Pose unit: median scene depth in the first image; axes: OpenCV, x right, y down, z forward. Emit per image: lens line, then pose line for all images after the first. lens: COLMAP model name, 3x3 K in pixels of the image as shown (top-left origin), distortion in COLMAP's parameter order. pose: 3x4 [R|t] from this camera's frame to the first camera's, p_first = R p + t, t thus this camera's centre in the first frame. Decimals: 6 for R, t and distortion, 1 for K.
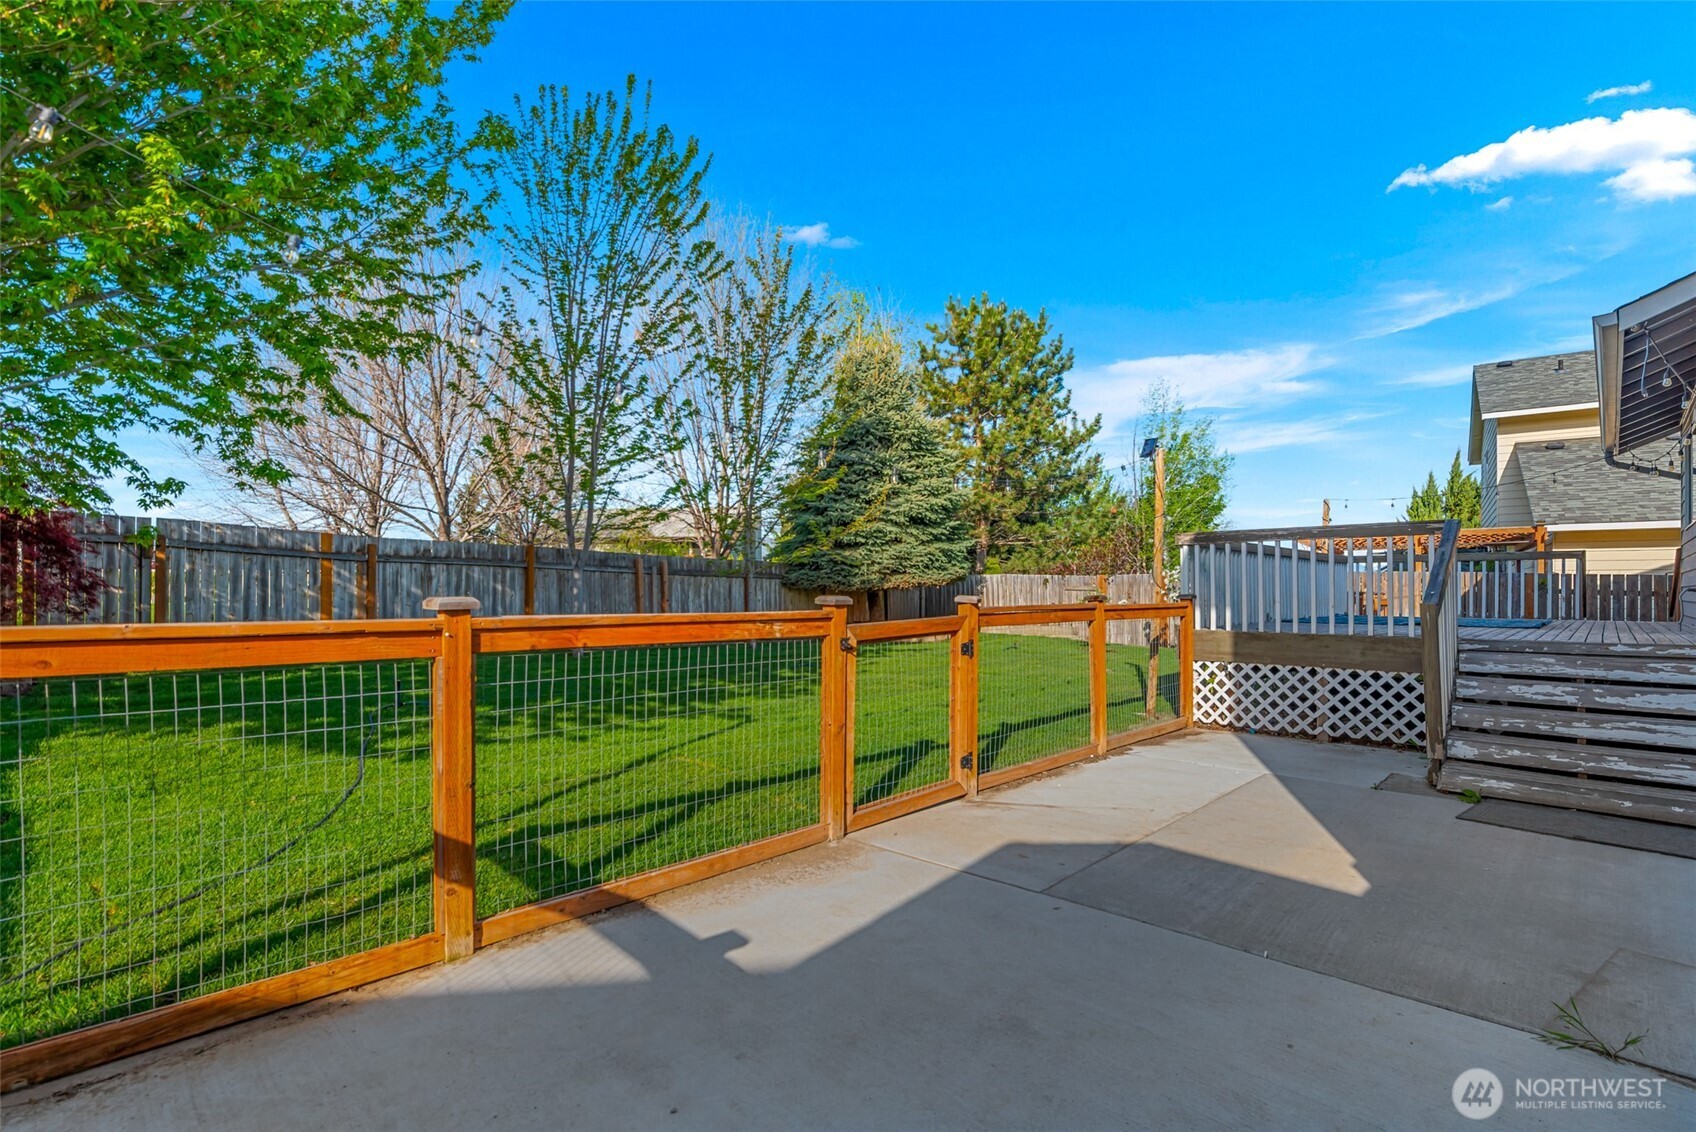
lens RADIAL K [[790.6, 0, 822.0], [0, 790.6, 581.2], [0, 0, 1]] dist [0.001900, -0.000415]
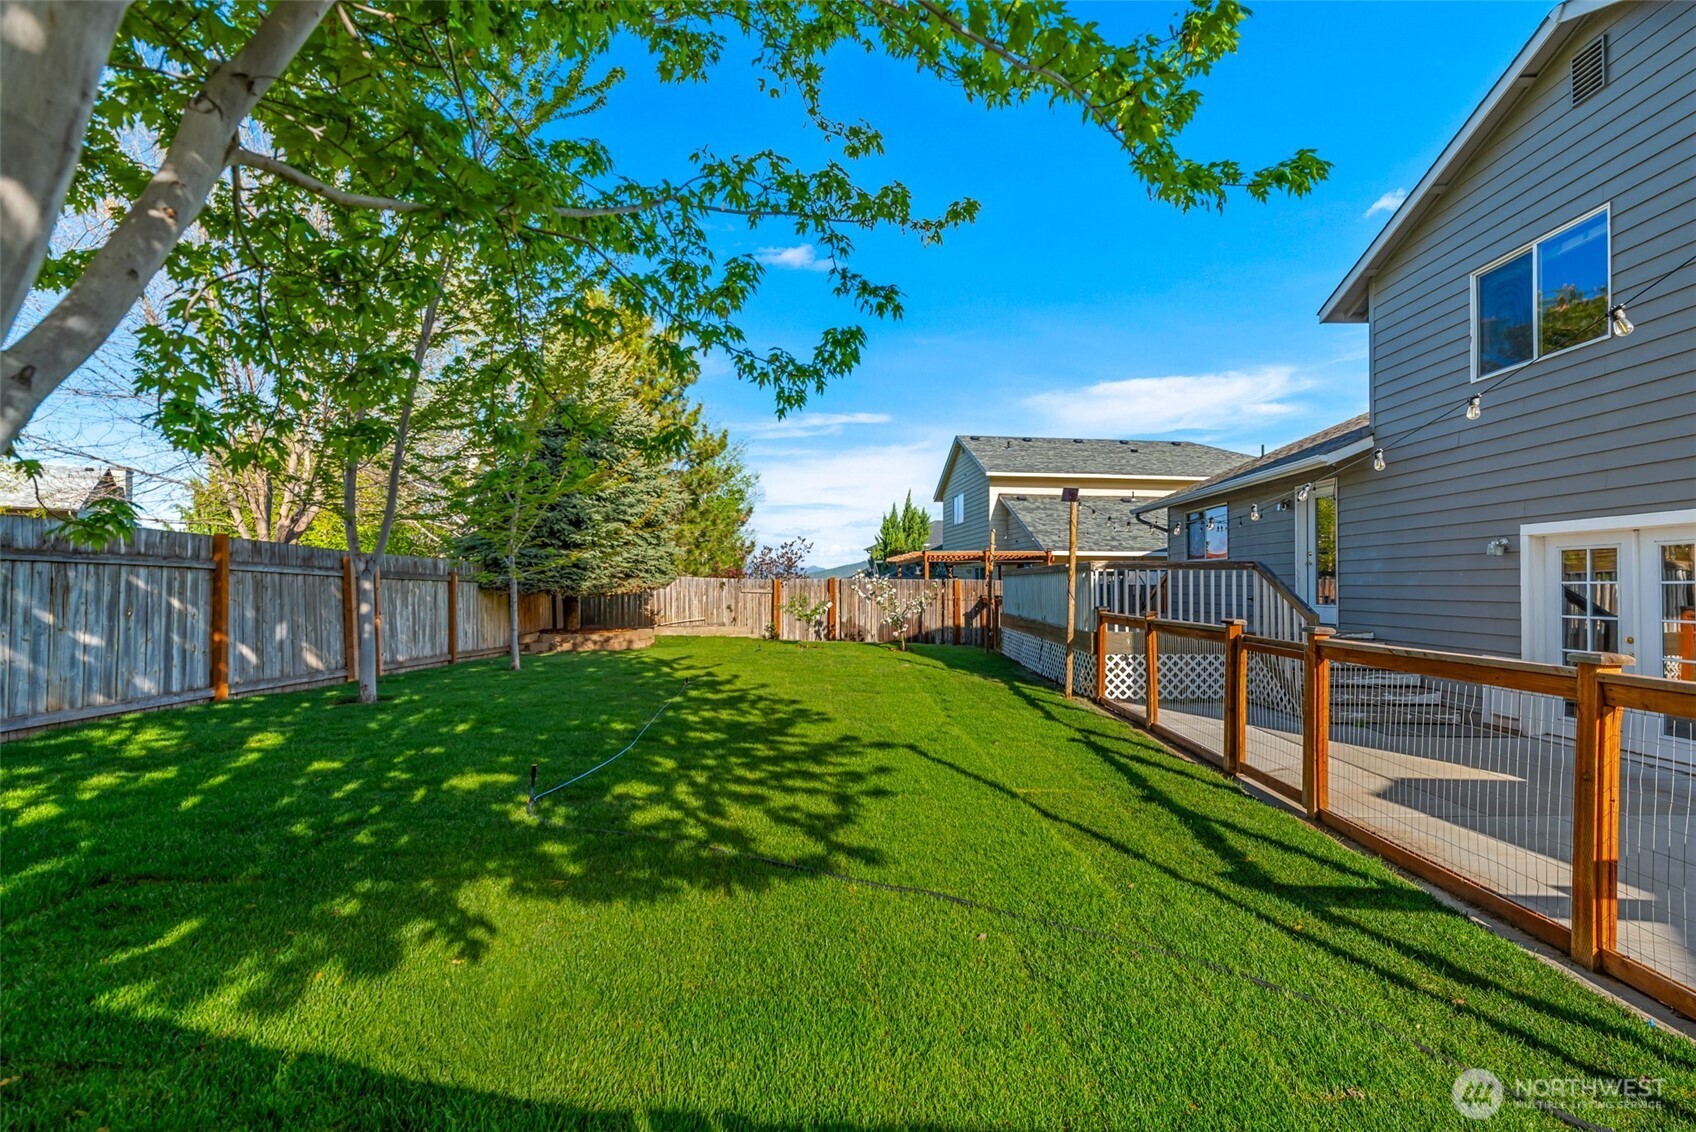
lens RADIAL K [[758.8, 0, 857.0], [0, 758.8, 573.3], [0, 0, 1]] dist [0.000713, -0.001013]
pose [[0.721030, 0.010954, 0.692817, -0.461378], [-0.008433, 0.999940, -0.007034, -0.015994], [-0.692852, -0.000771, 0.721079, 0.224211]]
